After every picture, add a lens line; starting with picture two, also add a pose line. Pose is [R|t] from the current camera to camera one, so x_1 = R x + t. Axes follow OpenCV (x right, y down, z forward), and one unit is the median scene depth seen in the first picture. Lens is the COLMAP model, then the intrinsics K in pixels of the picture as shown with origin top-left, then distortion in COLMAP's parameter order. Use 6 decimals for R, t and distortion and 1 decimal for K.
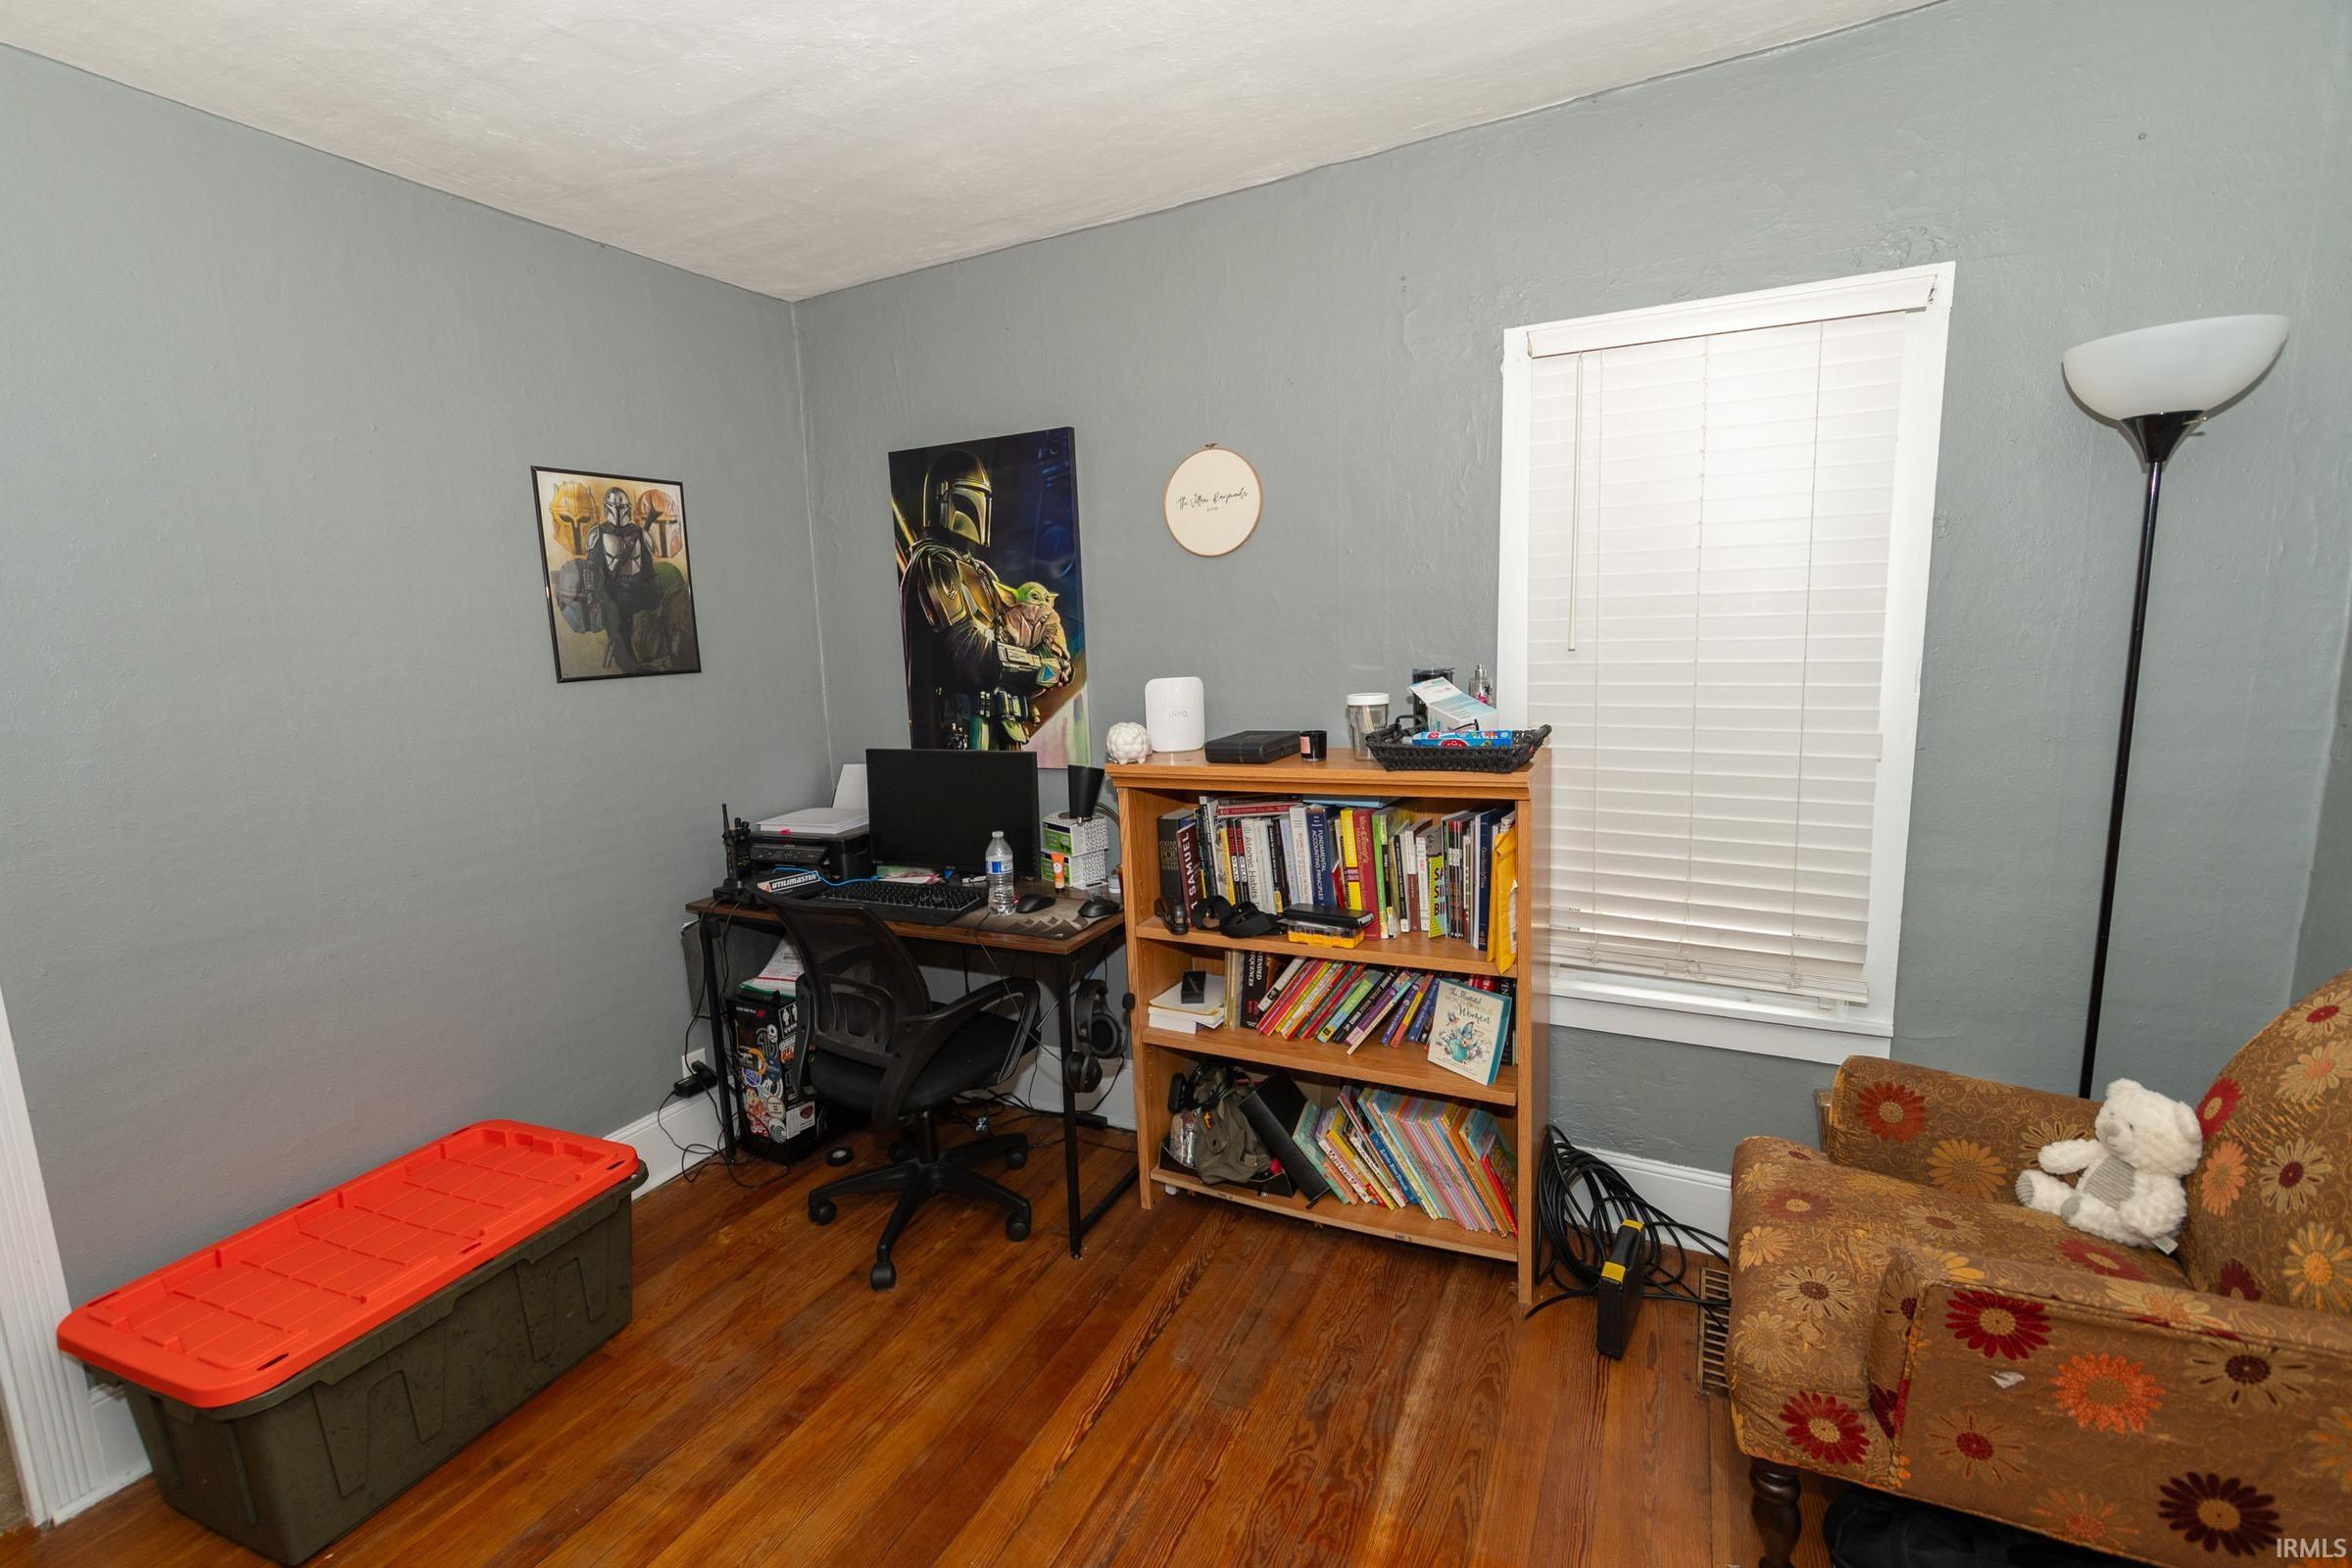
lens RADIAL K [[1061.9, 0, 1164.6], [0, 1061.9, 776.2], [0, 0, 1]] dist [-0.001621, -0.000277]
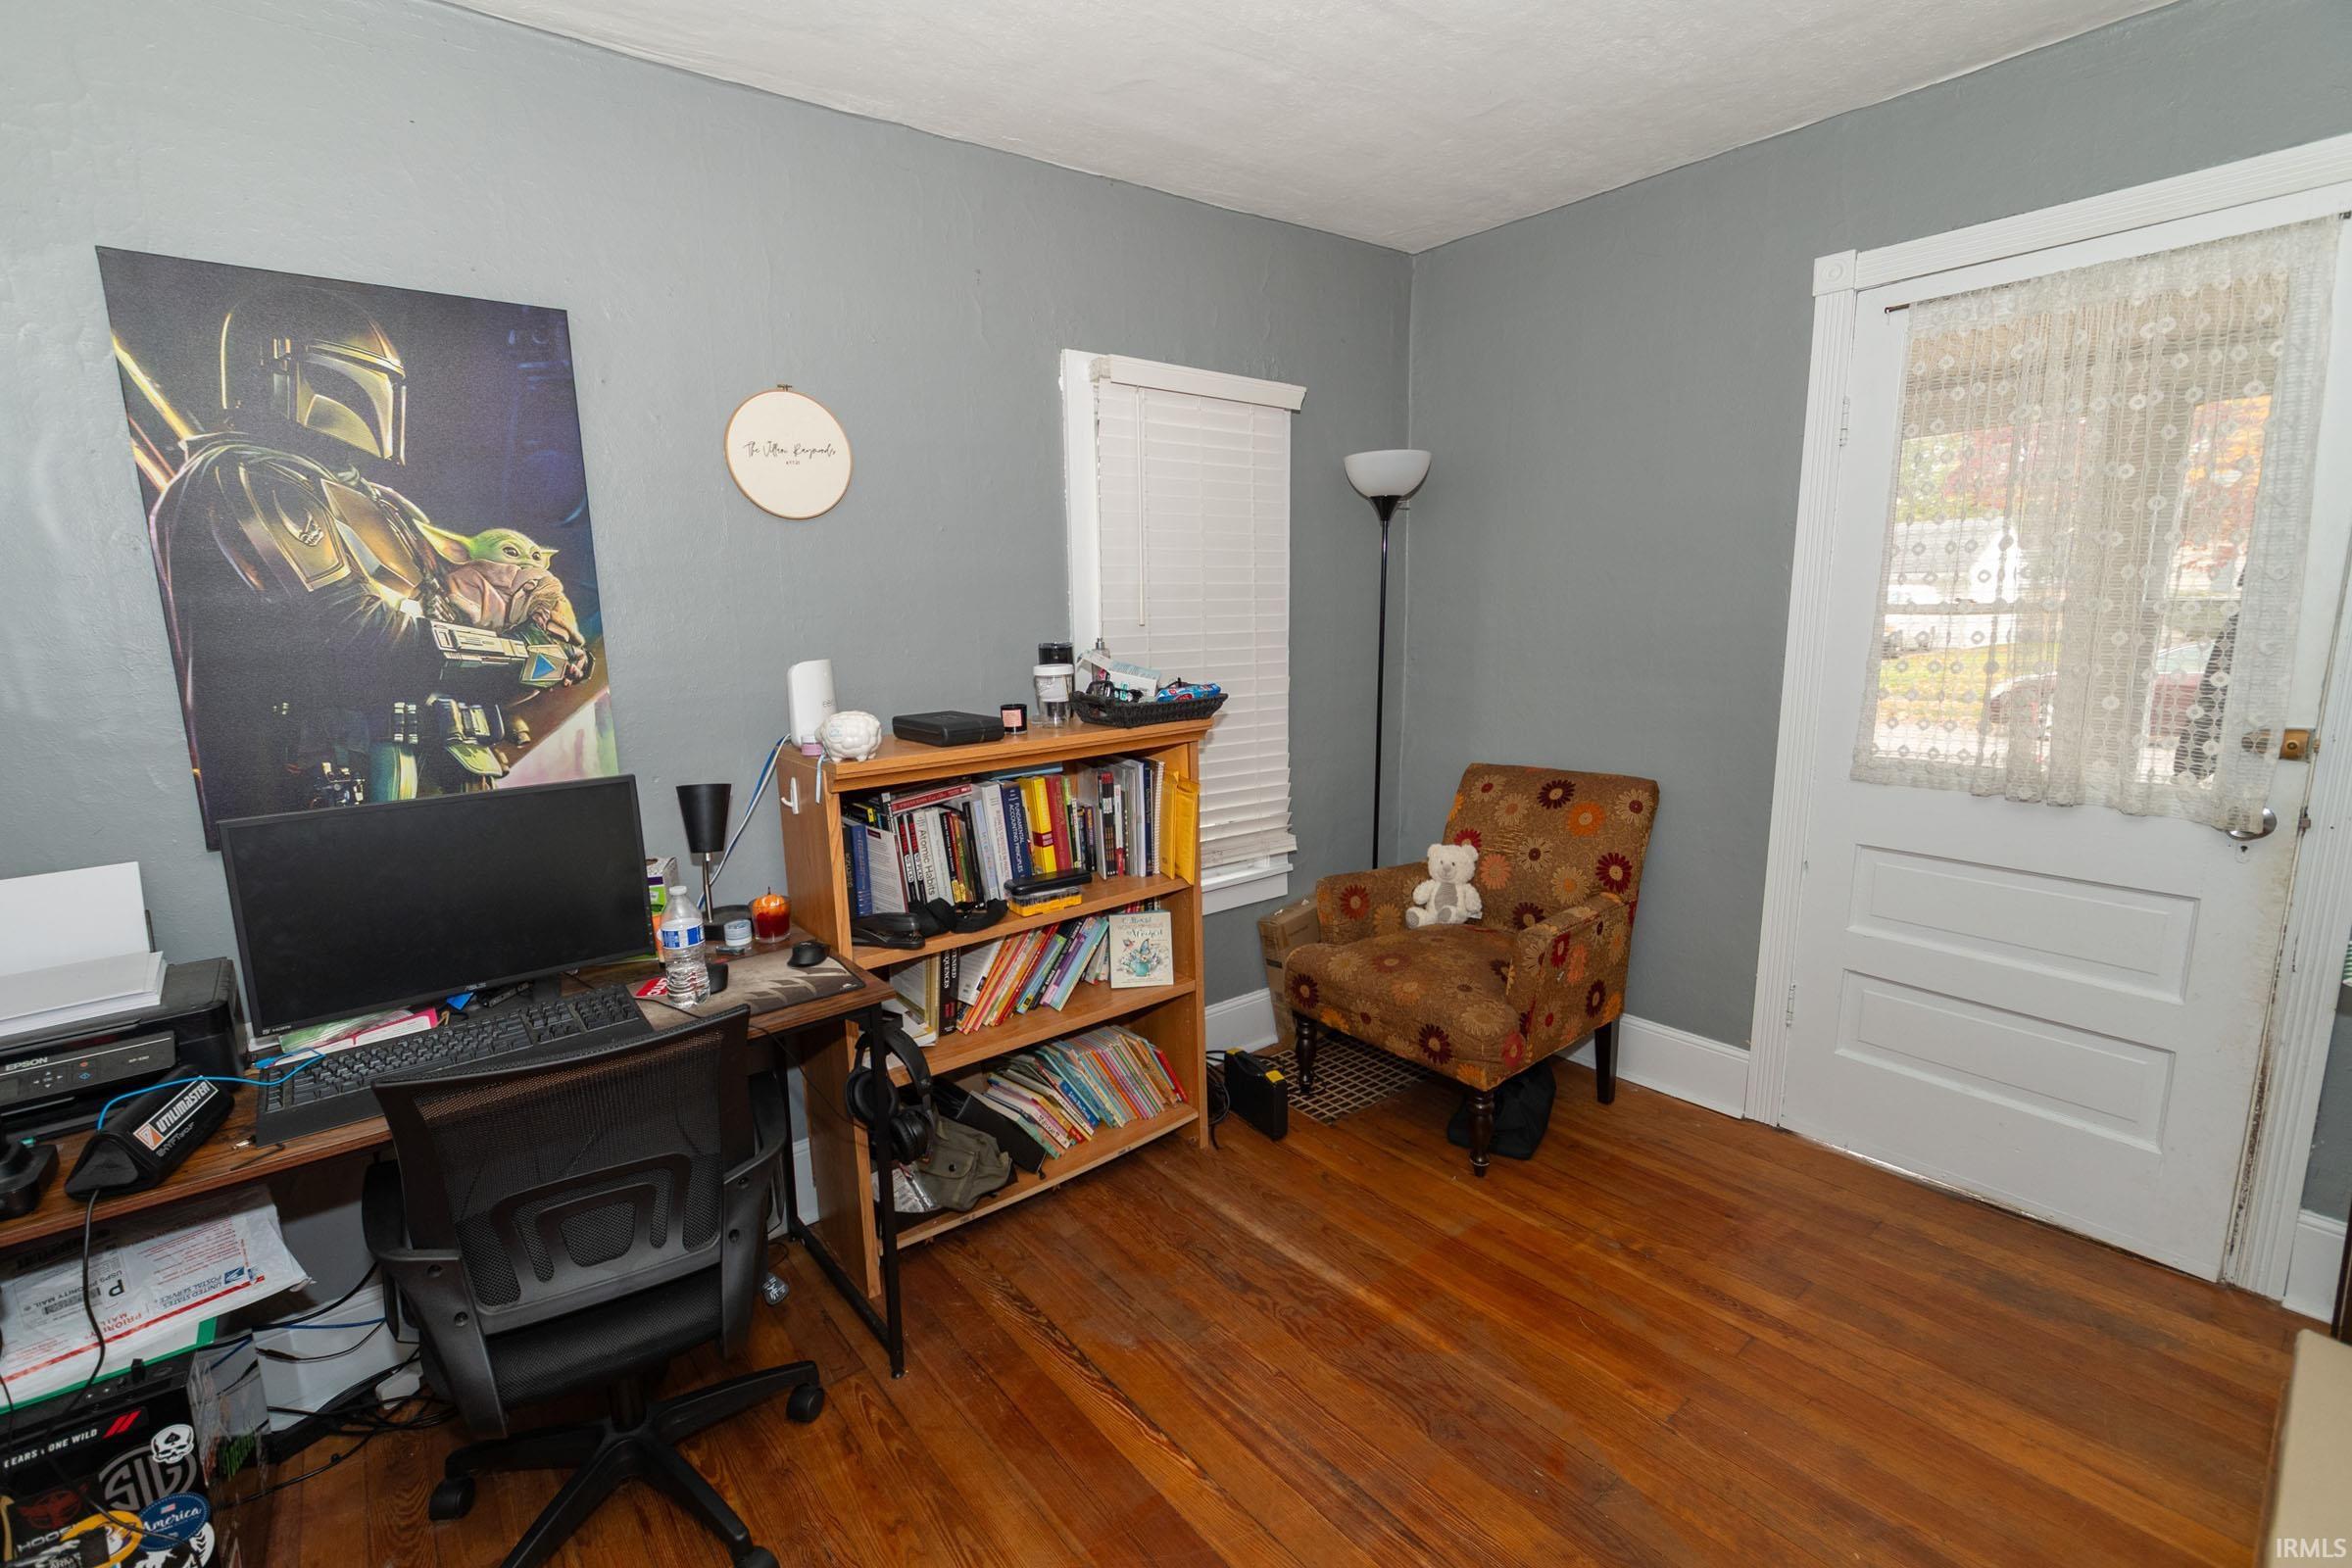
lens RADIAL K [[1036.1, 0, 1183.7], [0, 1036.1, 764.6], [0, 0, 1]] dist [0.001358, -0.000201]
pose [[0.399393, -0.114394, 0.909615, -0.562199], [0.137727, 0.988411, 0.063830, -0.021488], [-0.906375, 0.099785, 0.410520, 0.370723]]
